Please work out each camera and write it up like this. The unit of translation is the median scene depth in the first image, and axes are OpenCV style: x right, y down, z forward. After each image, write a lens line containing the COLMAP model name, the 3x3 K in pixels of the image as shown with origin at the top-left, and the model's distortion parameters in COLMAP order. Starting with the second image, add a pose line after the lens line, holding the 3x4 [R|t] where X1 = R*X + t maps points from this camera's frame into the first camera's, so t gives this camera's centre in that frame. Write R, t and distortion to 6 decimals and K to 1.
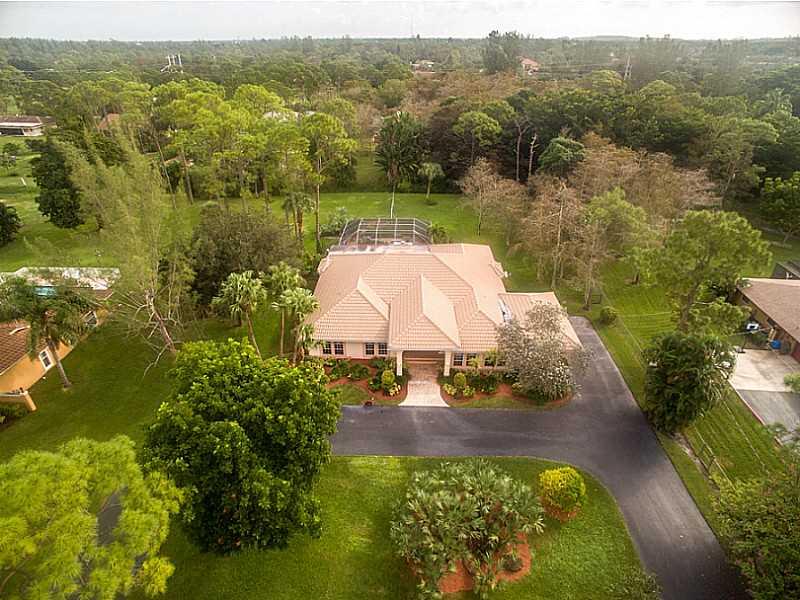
lens RADIAL K [[472.5, 0, 399.7], [0, 472.5, 305.9], [0, 0, 1]] dist [-0.029197, 0.001267]
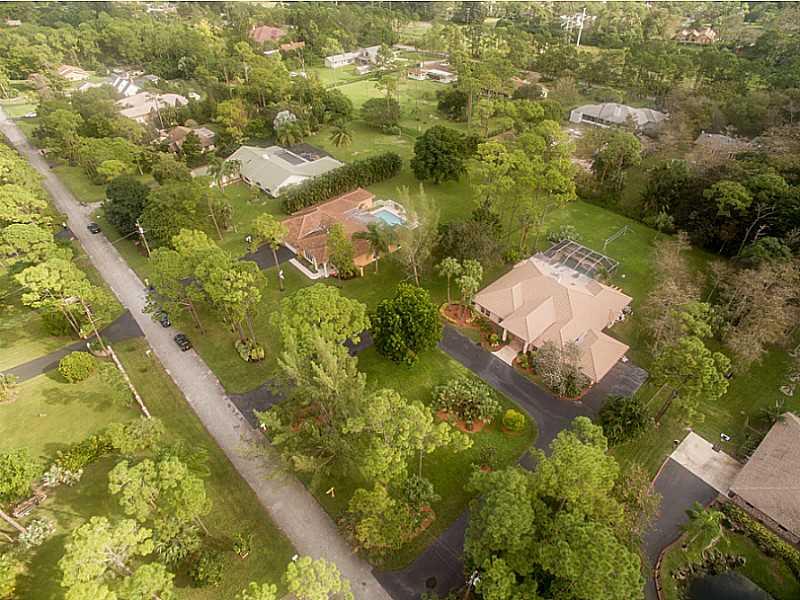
lens RADIAL K [[472.5, 0, 400.3], [0, 472.5, 298.0], [0, 0, 1]] dist [-0.029197, 0.001267]
pose [[0.703844, 0.455391, -0.545181, 0.719997], [-0.366867, 0.890236, 0.269979, -0.390629], [0.608286, 0.009986, 0.793655, -0.802998]]
